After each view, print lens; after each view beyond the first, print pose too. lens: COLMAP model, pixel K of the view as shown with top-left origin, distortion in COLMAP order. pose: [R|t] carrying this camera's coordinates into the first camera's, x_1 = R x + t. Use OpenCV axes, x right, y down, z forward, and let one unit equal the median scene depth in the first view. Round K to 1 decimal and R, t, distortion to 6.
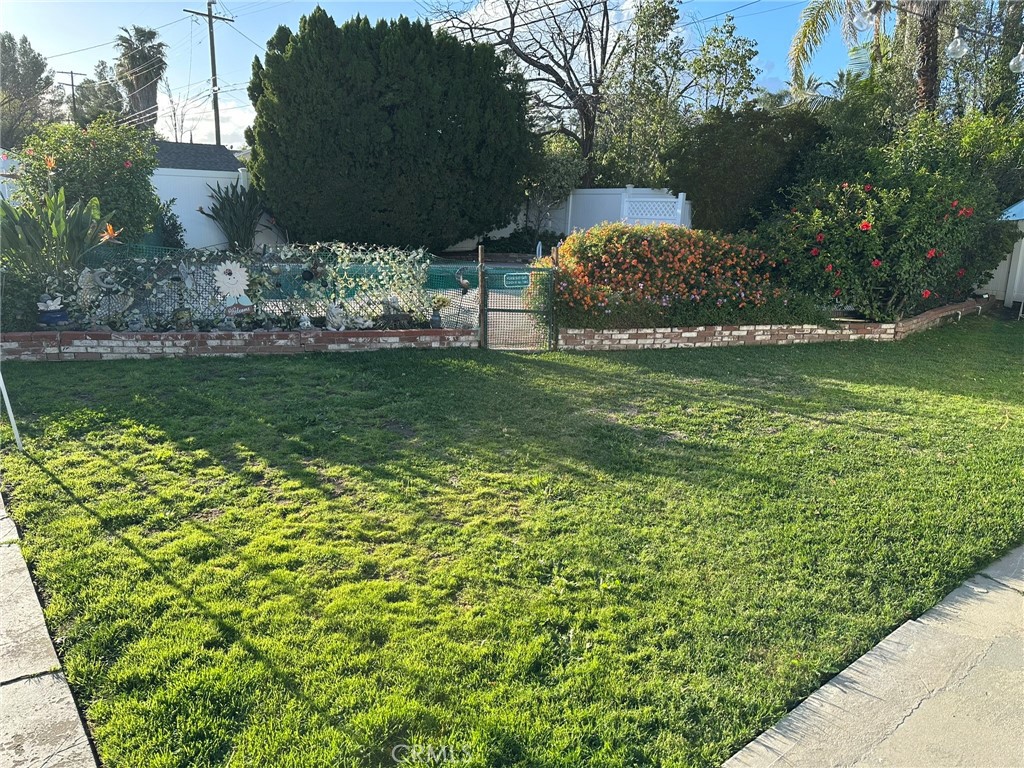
lens RADIAL K [[727.1, 0, 509.4], [0, 727.1, 387.2], [0, 0, 1]] dist [0.065811, -0.080666]
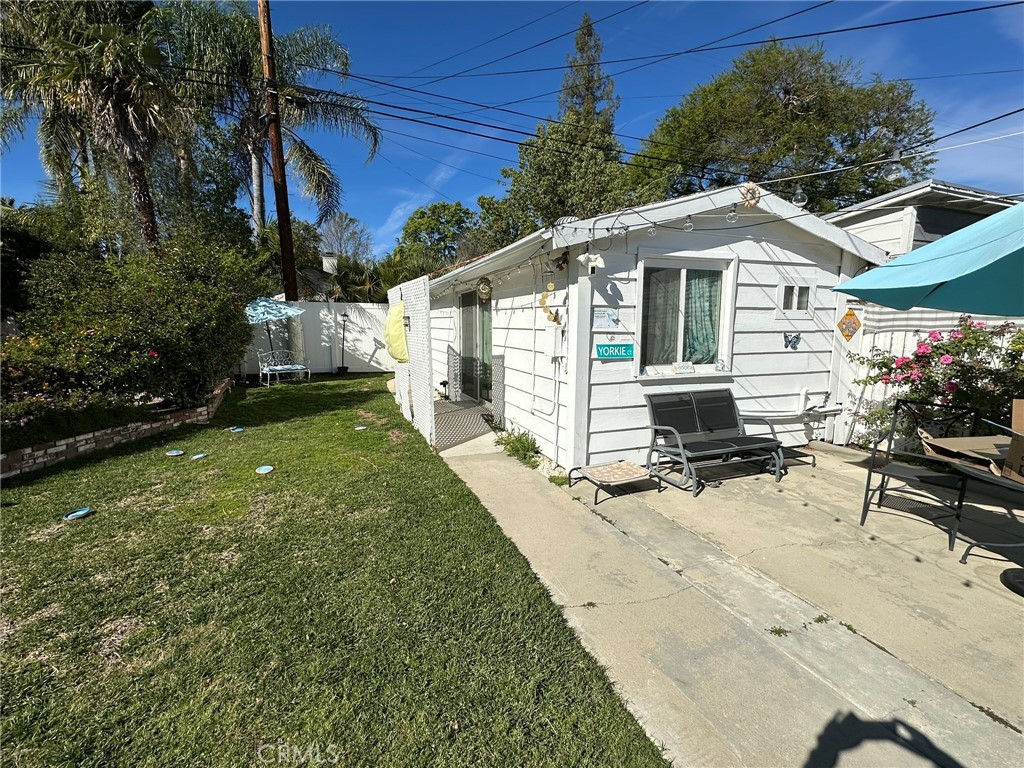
lens RADIAL K [[467.7, 0, 511.8], [0, 467.7, 378.0], [0, 0, 1]] dist [-0.001847, -0.001347]
pose [[0.327540, -0.132163, 0.935548, -0.018294], [0.224027, 0.972796, 0.058992, -0.063992], [-0.917894, 0.190265, 0.348237, 0.270257]]
